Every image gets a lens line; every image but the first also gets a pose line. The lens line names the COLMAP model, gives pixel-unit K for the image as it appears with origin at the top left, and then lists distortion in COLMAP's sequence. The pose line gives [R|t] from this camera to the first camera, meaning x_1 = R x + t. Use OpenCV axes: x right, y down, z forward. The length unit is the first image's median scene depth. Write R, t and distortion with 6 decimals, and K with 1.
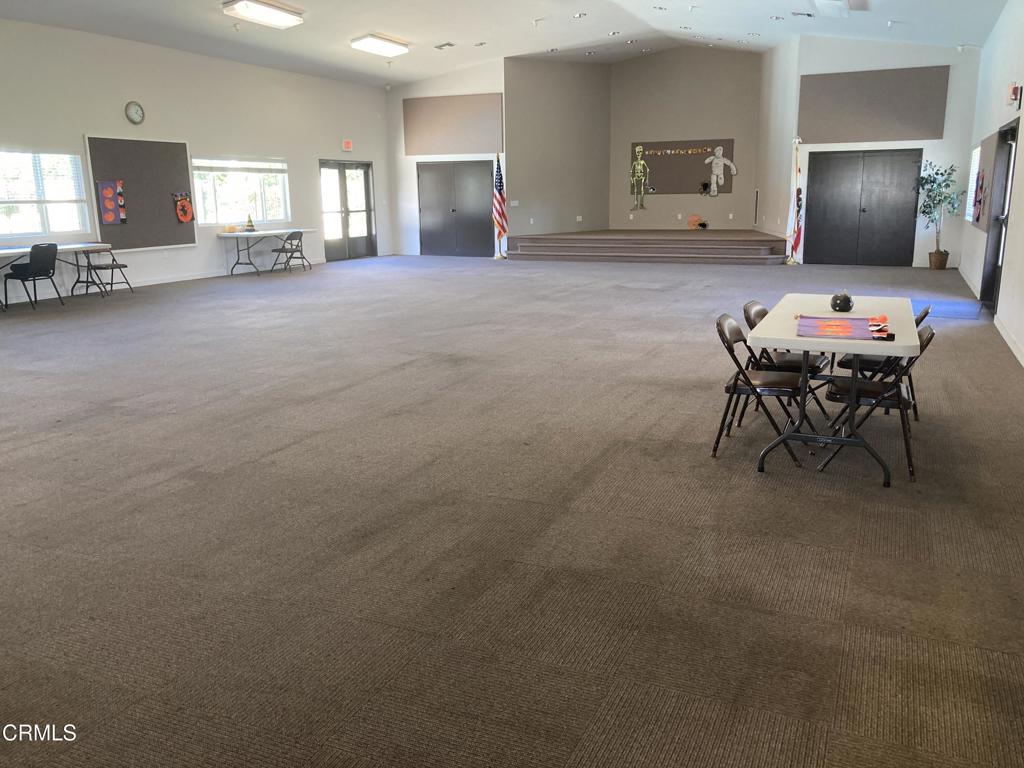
lens RADIAL K [[841.8, 0, 512.5], [0, 841.8, 382.7], [0, 0, 1]] dist [0.015379, -0.015475]
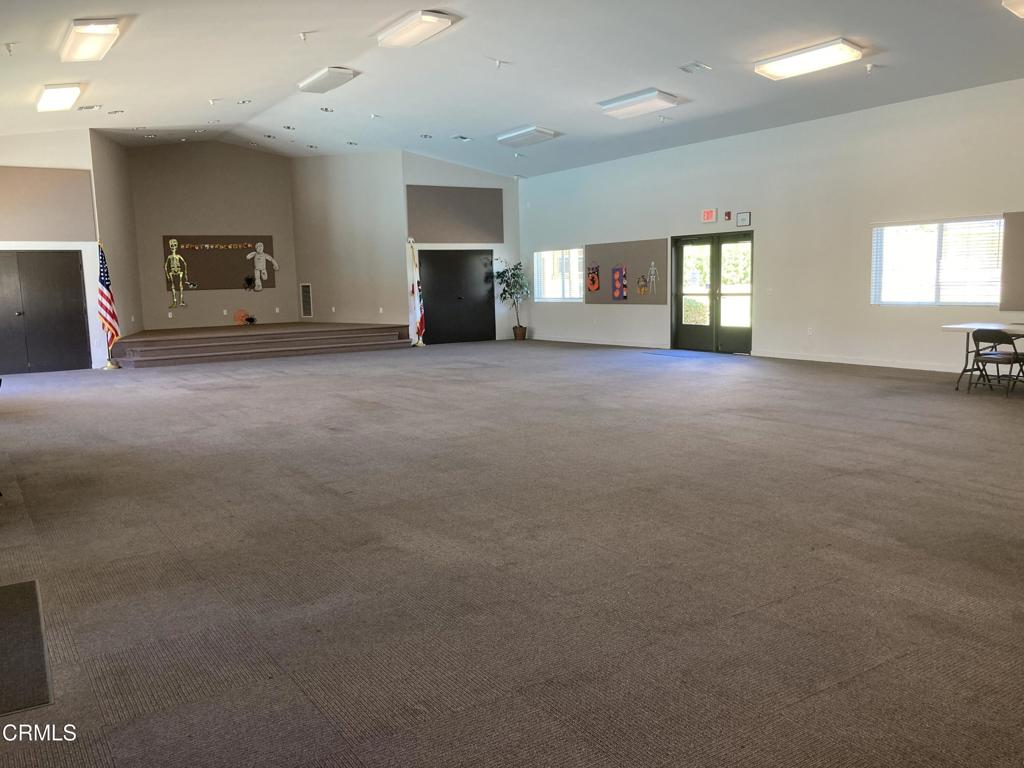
lens RADIAL K [[841.8, 0, 512.2], [0, 841.8, 386.2], [0, 0, 1]] dist [0.015379, -0.015475]
pose [[0.547341, -0.110521, 0.829580, -0.443328], [0.203631, 0.979040, -0.003919, -0.046070], [-0.811759, 0.171073, 0.558374, 0.219625]]
